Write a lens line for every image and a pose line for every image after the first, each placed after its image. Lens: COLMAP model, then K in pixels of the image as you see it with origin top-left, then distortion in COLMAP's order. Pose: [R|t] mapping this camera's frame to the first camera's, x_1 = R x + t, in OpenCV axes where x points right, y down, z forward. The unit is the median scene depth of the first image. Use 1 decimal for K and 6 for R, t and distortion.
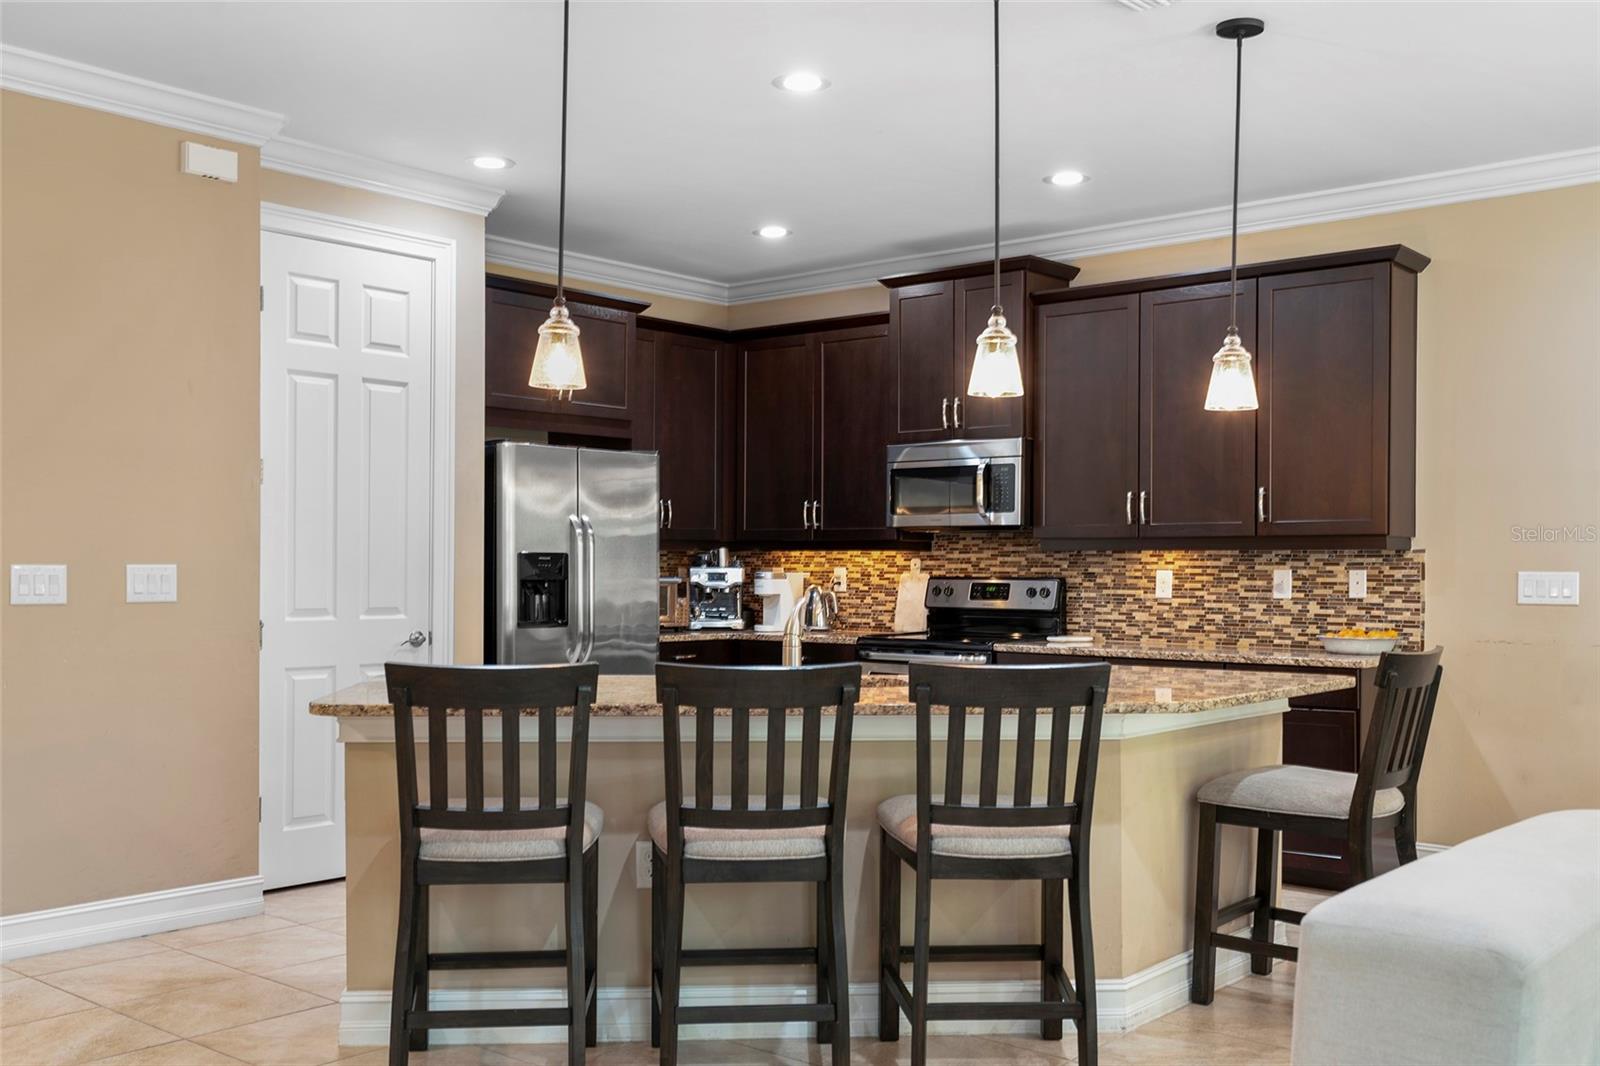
lens RADIAL K [[1578.3, 0, 799.1], [0, 1578.3, 532.5], [0, 0, 1]] dist [0.049294, 0.000000]
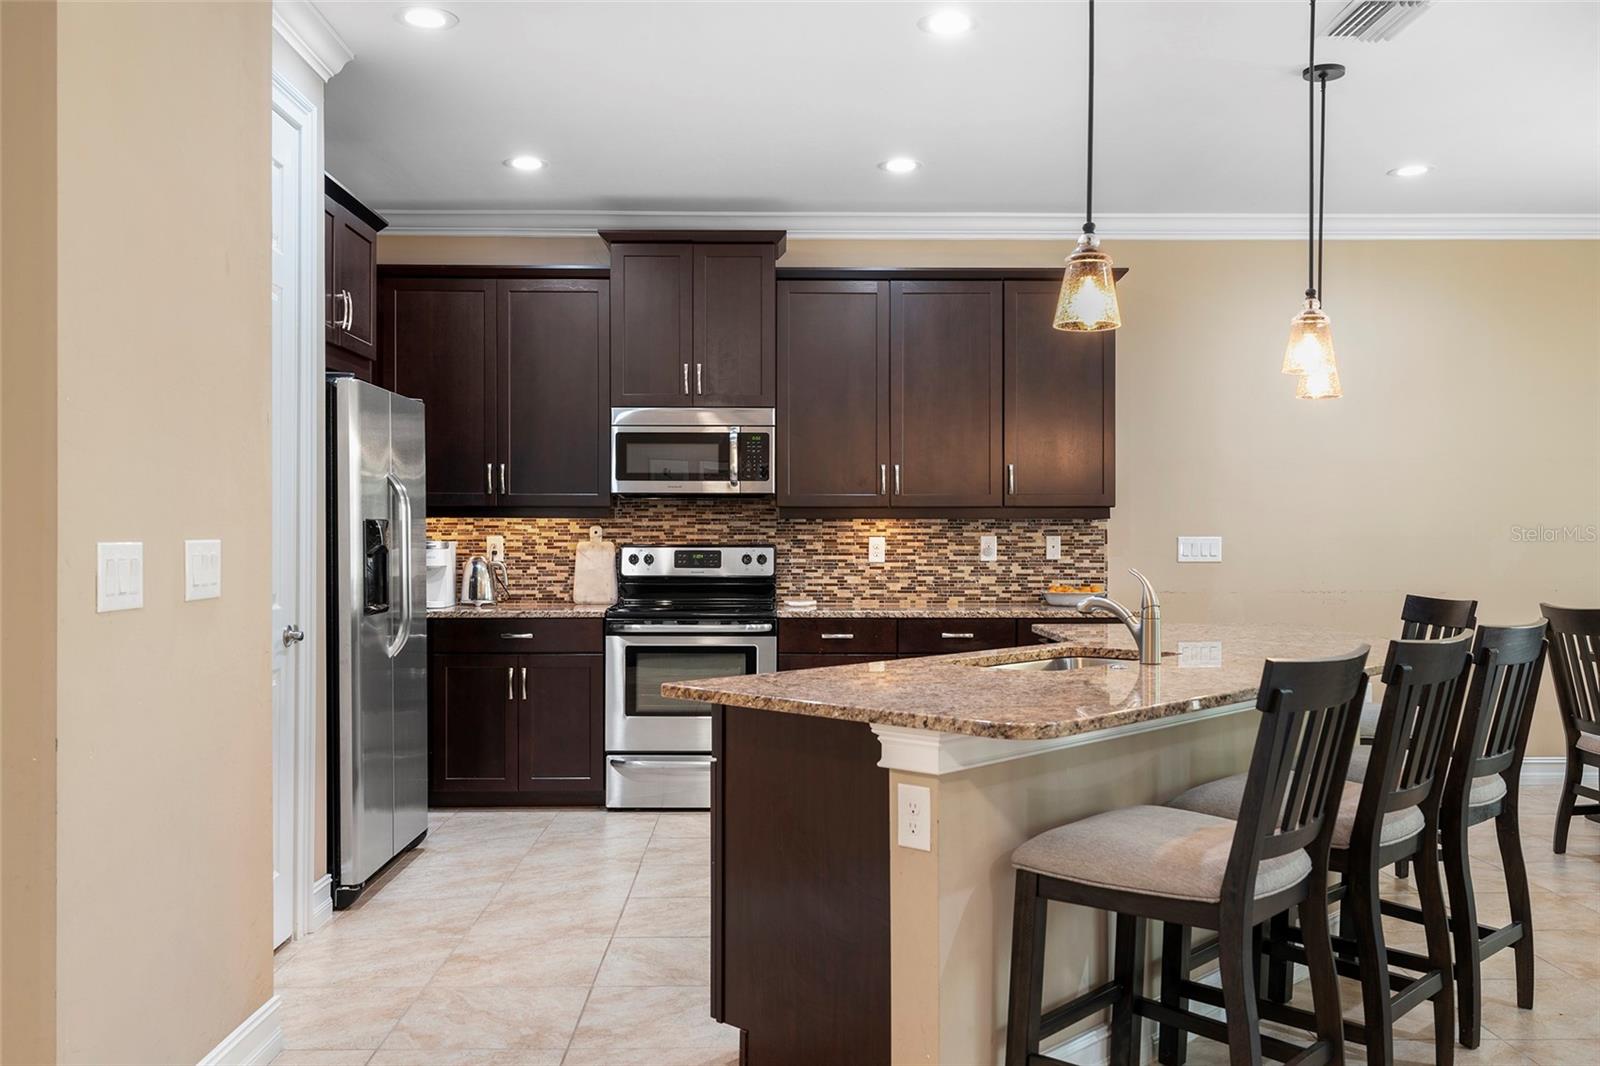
lens RADIAL K [[1372.0, 0, 799.8], [0, 1372.0, 536.2], [0, 0, 1]] dist [-0.014601, -0.011411]
pose [[0.759744, -0.003836, 0.650211, -0.416515], [-0.011229, 0.999756, 0.019020, 0.005711], [-0.650125, -0.021751, 0.759516, 0.309313]]
